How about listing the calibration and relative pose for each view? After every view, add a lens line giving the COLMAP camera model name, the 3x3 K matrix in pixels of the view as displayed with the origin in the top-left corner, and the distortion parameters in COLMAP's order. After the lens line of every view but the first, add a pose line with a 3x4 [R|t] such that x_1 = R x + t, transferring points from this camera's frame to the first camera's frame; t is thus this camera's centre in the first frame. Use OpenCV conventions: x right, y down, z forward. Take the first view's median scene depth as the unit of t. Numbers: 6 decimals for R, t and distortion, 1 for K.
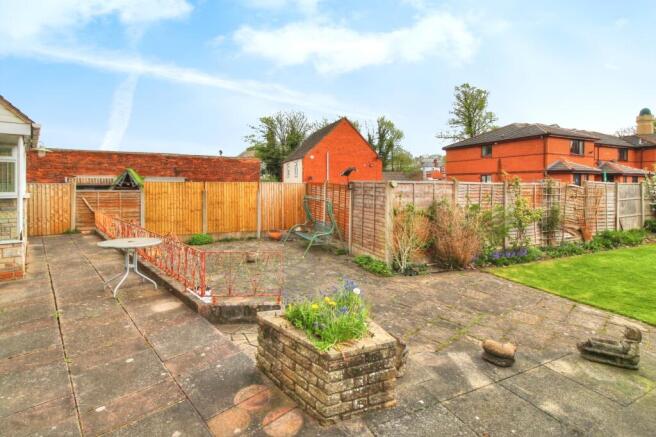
lens RADIAL K [[311.9, 0, 328.4], [0, 311.9, 217.5], [0, 0, 1]] dist [-0.020266, -0.002403]
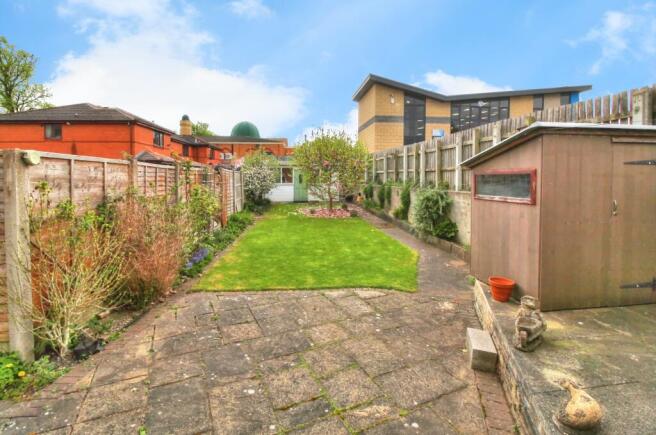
lens RADIAL K [[311.9, 0, 323.9], [0, 311.9, 191.7], [0, 0, 1]] dist [-0.020266, -0.002403]
pose [[0.299441, -0.043386, 0.953128, -0.023469], [0.101993, 0.994697, 0.013236, -0.009994], [-0.948648, 0.093249, 0.302279, 0.183865]]
